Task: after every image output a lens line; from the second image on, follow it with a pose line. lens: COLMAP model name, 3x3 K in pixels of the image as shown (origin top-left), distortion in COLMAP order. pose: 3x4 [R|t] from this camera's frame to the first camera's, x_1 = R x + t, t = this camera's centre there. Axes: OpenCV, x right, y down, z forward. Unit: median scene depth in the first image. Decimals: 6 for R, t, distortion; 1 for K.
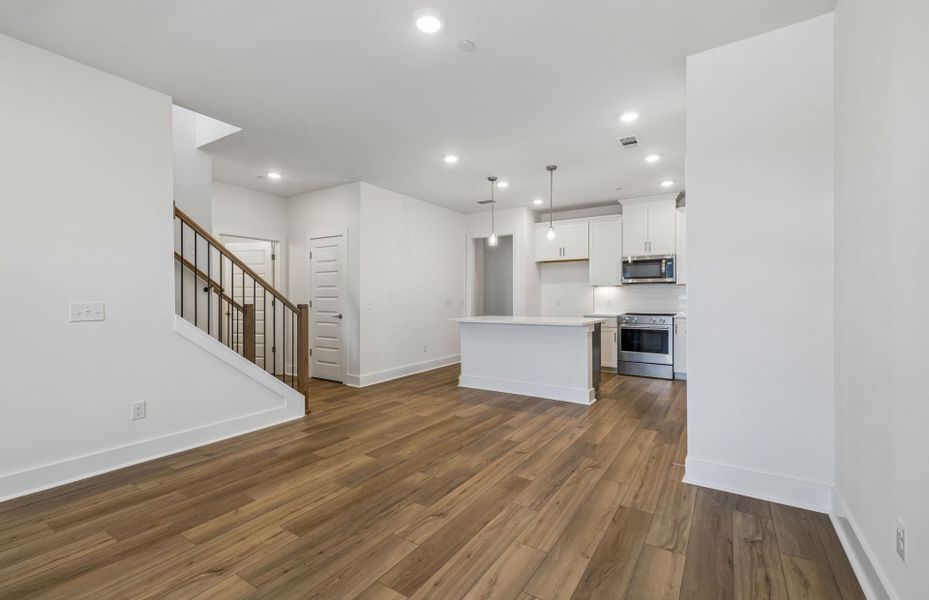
lens RADIAL K [[404.7, 0, 462.4], [0, 404.7, 296.8], [0, 0, 1]] dist [0.004174, -0.000185]
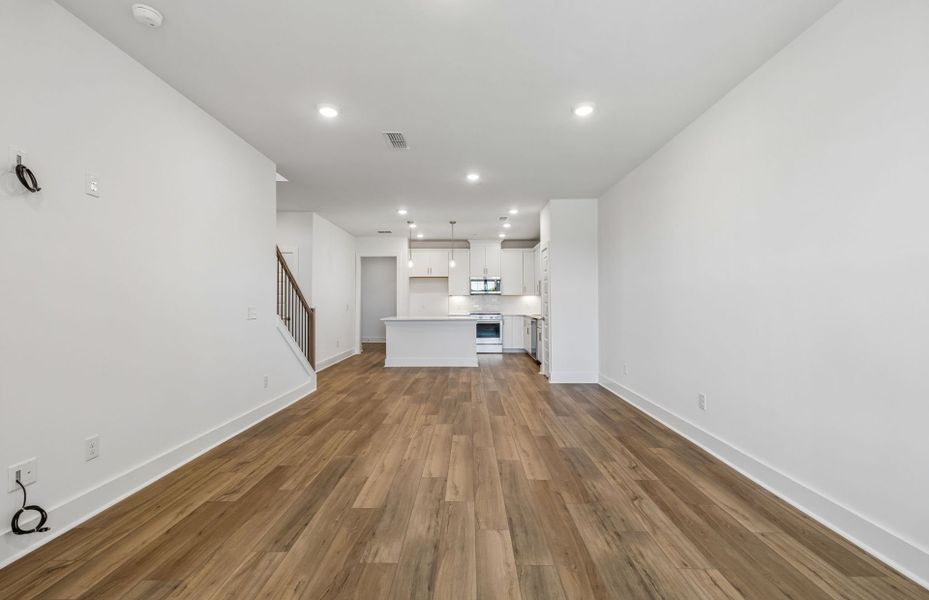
lens RADIAL K [[404.7, 0, 463.4], [0, 404.7, 296.8], [0, 0, 1]] dist [0.004174, -0.000185]
pose [[0.842653, 0.009621, 0.538370, -0.536557], [-0.001830, 0.999886, -0.015005, -0.000396], [-0.538453, 0.011659, 0.842575, -0.325933]]
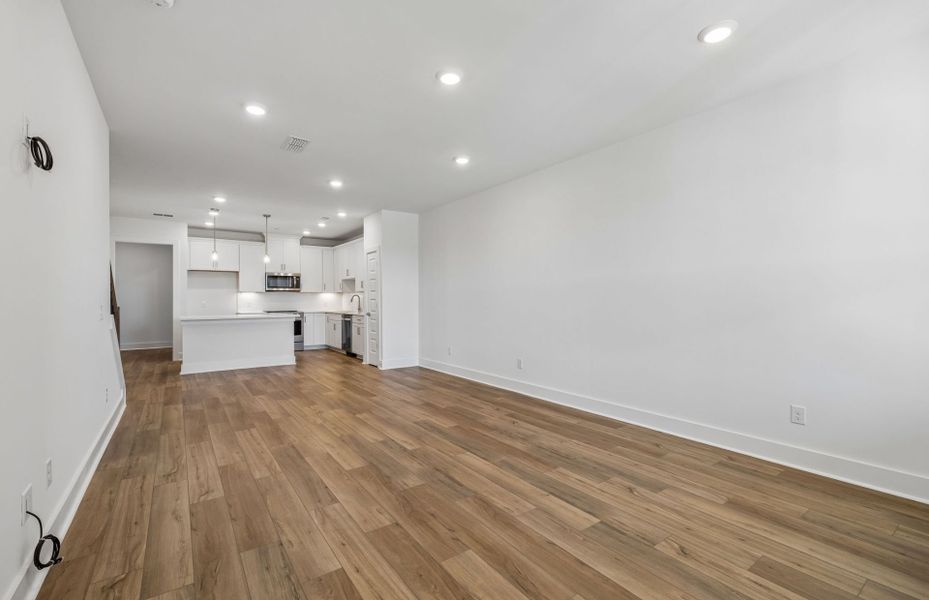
lens RADIAL K [[404.7, 0, 465.5], [0, 404.7, 298.7], [0, 0, 1]] dist [0.004174, -0.000185]
pose [[0.361069, 0.004246, 0.932529, -0.833571], [-0.000771, 0.999991, -0.004255, 0.000461], [-0.932539, 0.000818, 0.361069, -0.224411]]
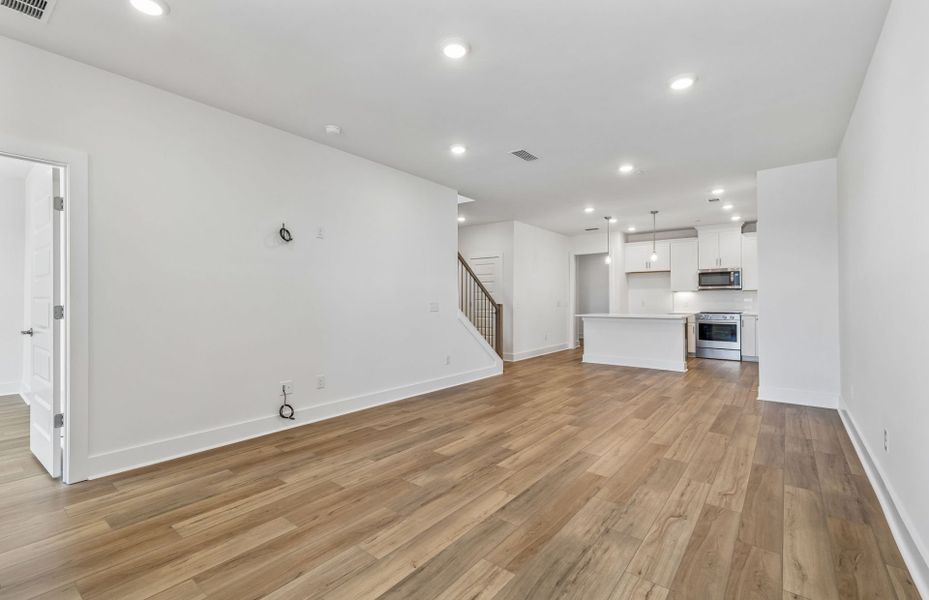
lens RADIAL K [[404.7, 0, 460.4], [0, 404.7, 297.3], [0, 0, 1]] dist [0.004174, -0.000185]
pose [[0.995545, 0.001080, -0.094281, -0.306785], [-0.001551, 0.999987, -0.004917, -0.000705], [0.094275, 0.005042, 0.995533, -0.474849]]
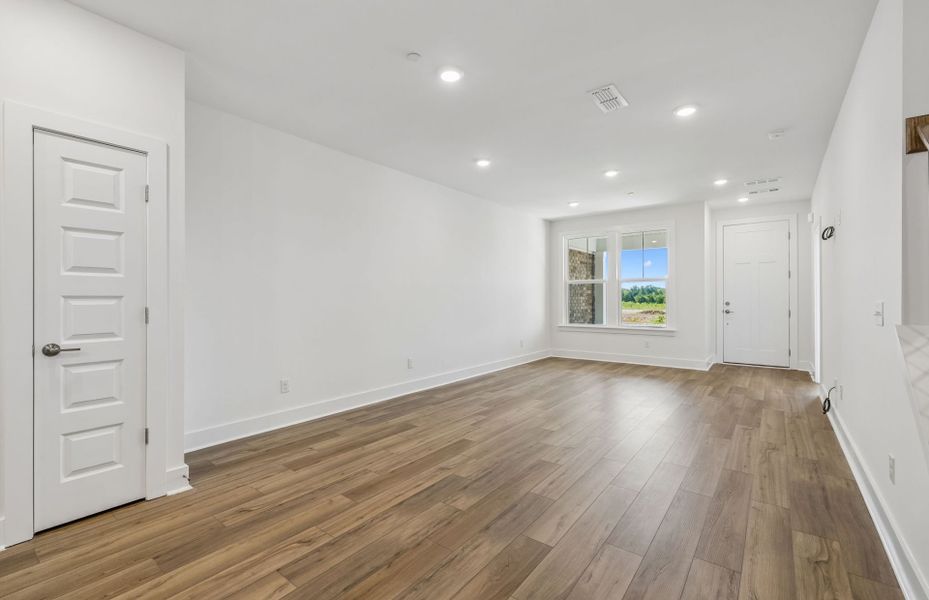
lens RADIAL K [[404.7, 0, 463.7], [0, 404.7, 296.9], [0, 0, 1]] dist [0.004174, -0.000185]
pose [[-0.997008, 0.005998, 0.077067, -0.090206], [0.005539, 0.999966, -0.006172, 0.002532], [-0.077101, -0.005726, -0.997007, 0.929449]]
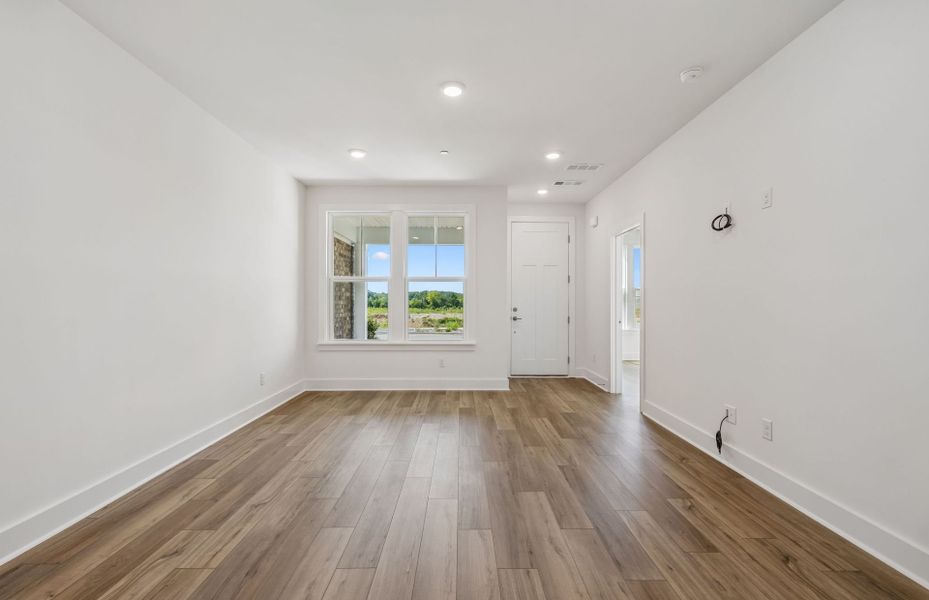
lens RADIAL K [[404.7, 0, 465.5], [0, 404.7, 305.7], [0, 0, 1]] dist [0.004174, -0.000185]
pose [[-0.829443, 0.004555, -0.558573, -0.066352], [0.000153, 0.999969, 0.007926, 0.000593], [0.558591, 0.006489, -0.829418, 0.443147]]
